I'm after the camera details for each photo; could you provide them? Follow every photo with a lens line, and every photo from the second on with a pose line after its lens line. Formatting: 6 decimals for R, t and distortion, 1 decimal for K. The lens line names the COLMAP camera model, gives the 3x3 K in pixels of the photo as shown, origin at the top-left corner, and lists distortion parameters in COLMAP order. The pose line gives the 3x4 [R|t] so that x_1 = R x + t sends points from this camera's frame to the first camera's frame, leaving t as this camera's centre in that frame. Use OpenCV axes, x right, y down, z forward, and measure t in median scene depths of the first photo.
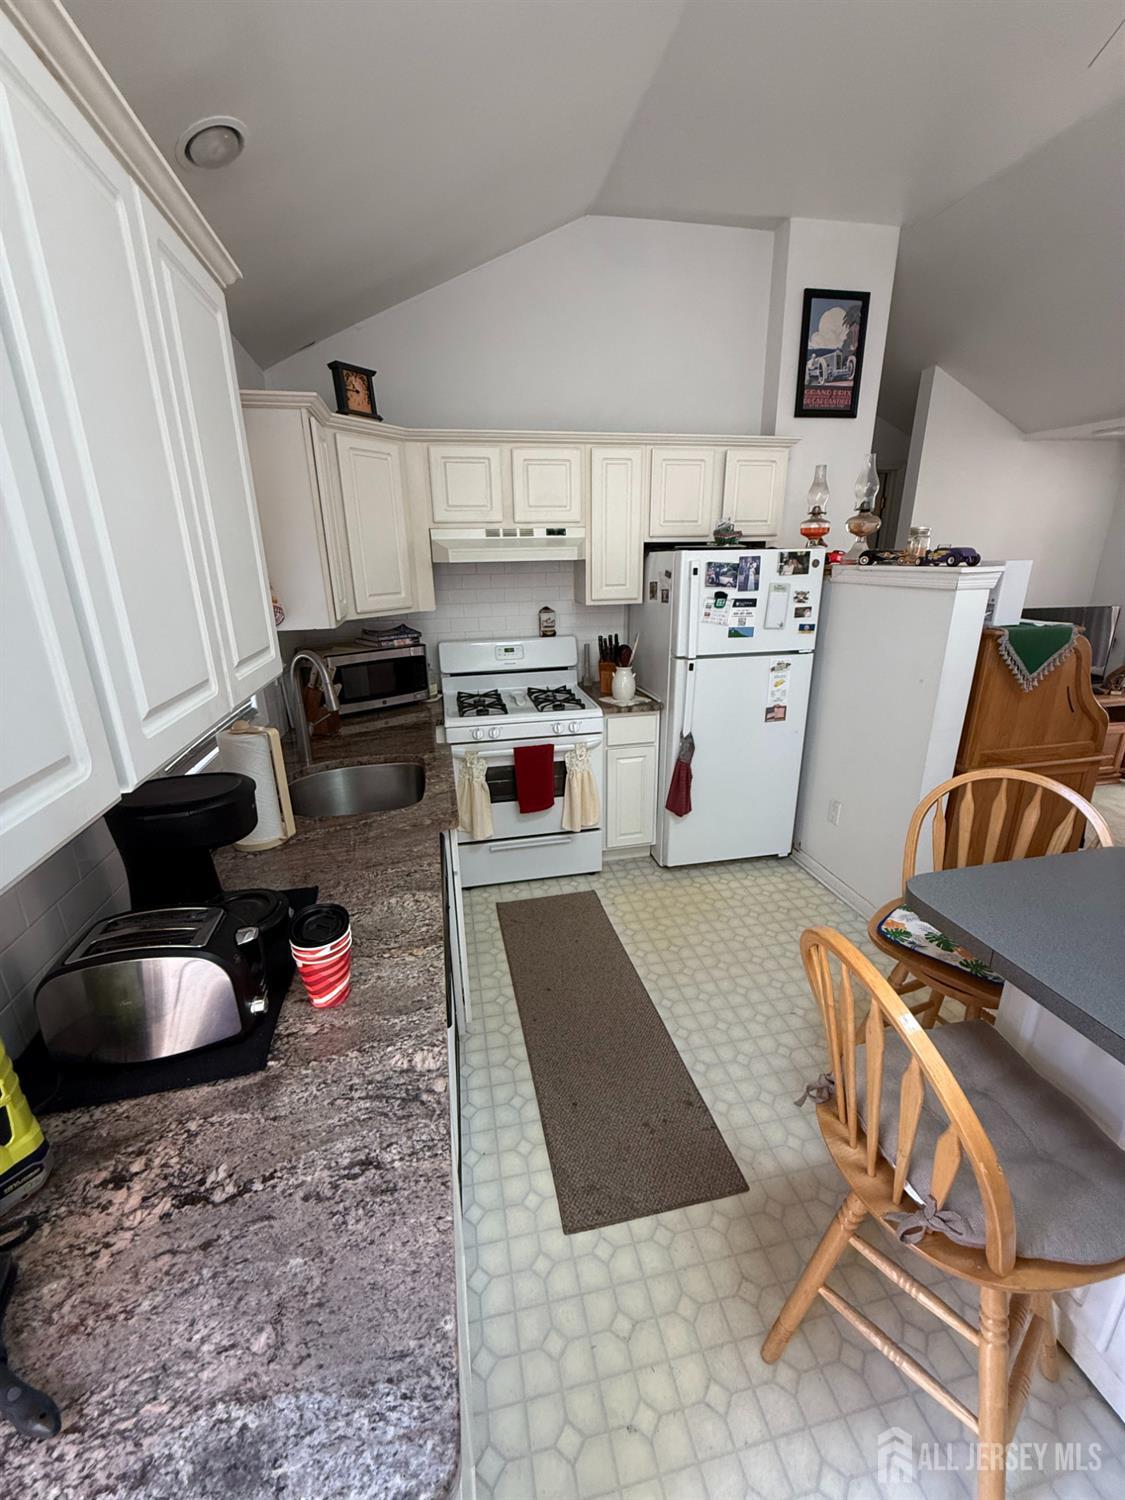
lens RADIAL K [[598.0, 0, 561.6], [0, 598.0, 747.0], [0, 0, 1]] dist [-0.000668, 0.000068]
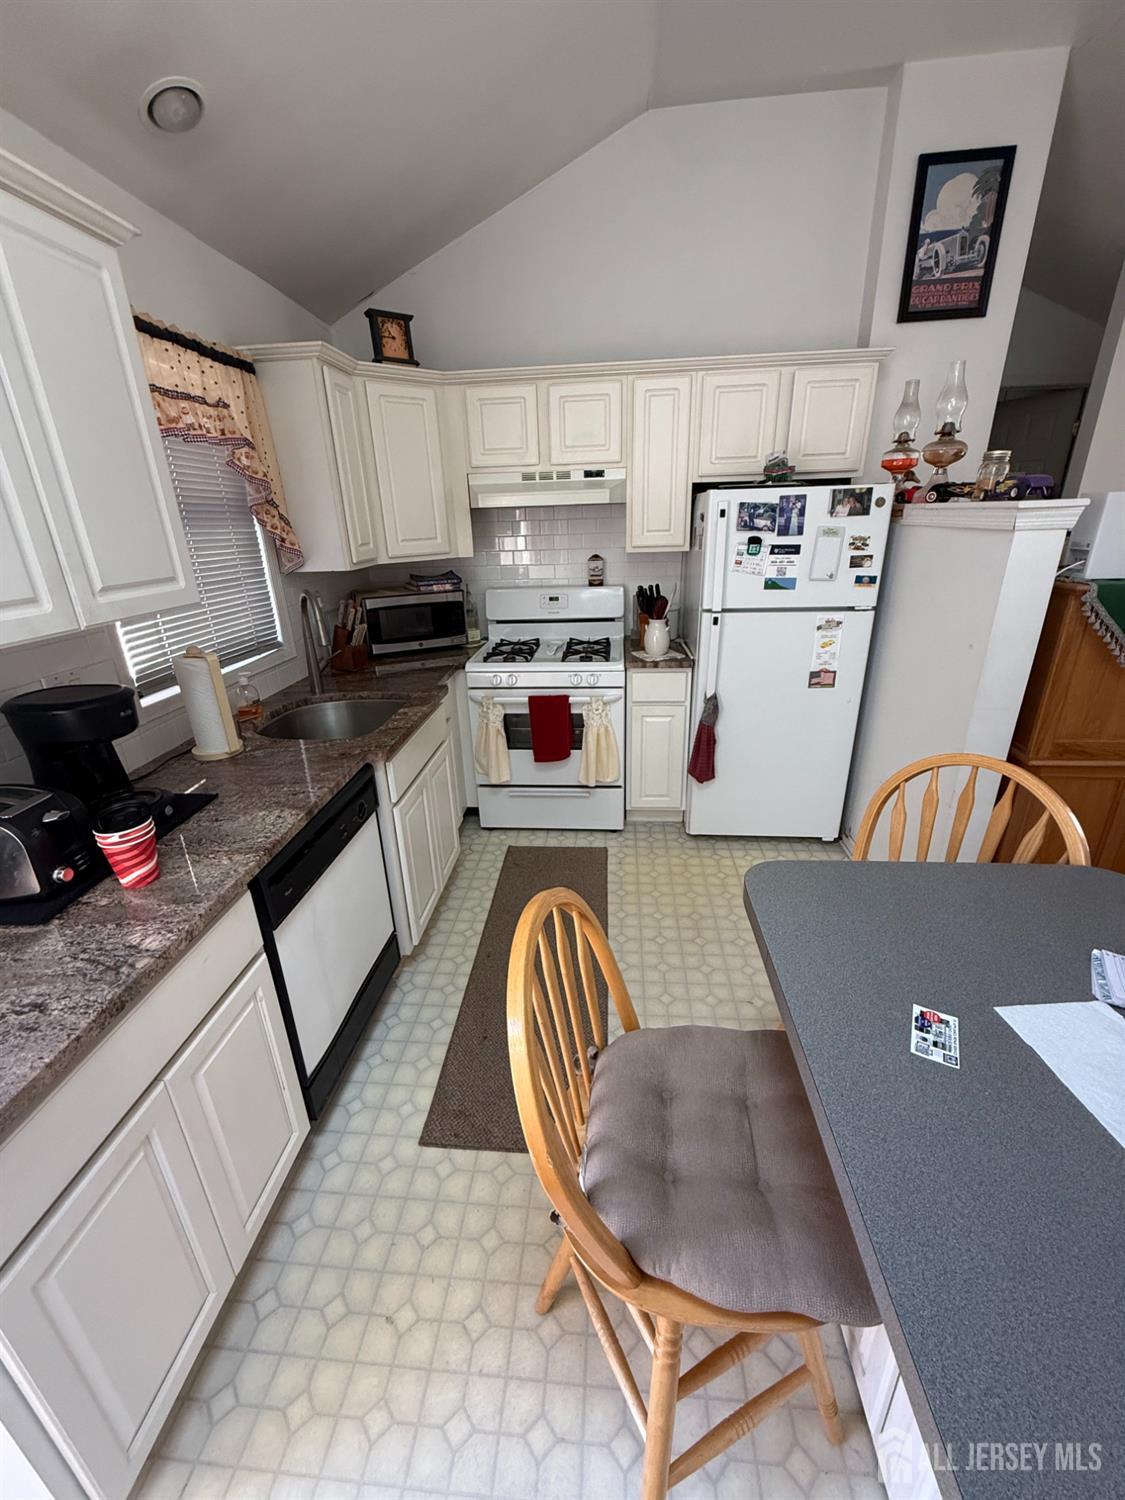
lens RADIAL K [[598.0, 0, 562.9], [0, 598.0, 747.7], [0, 0, 1]] dist [-0.000668, 0.000068]
pose [[0.957973, 0.093813, -0.271083, 0.249828], [-0.074553, 0.993961, 0.080520, 0.002471], [0.277000, -0.056926, 0.959182, 0.046254]]
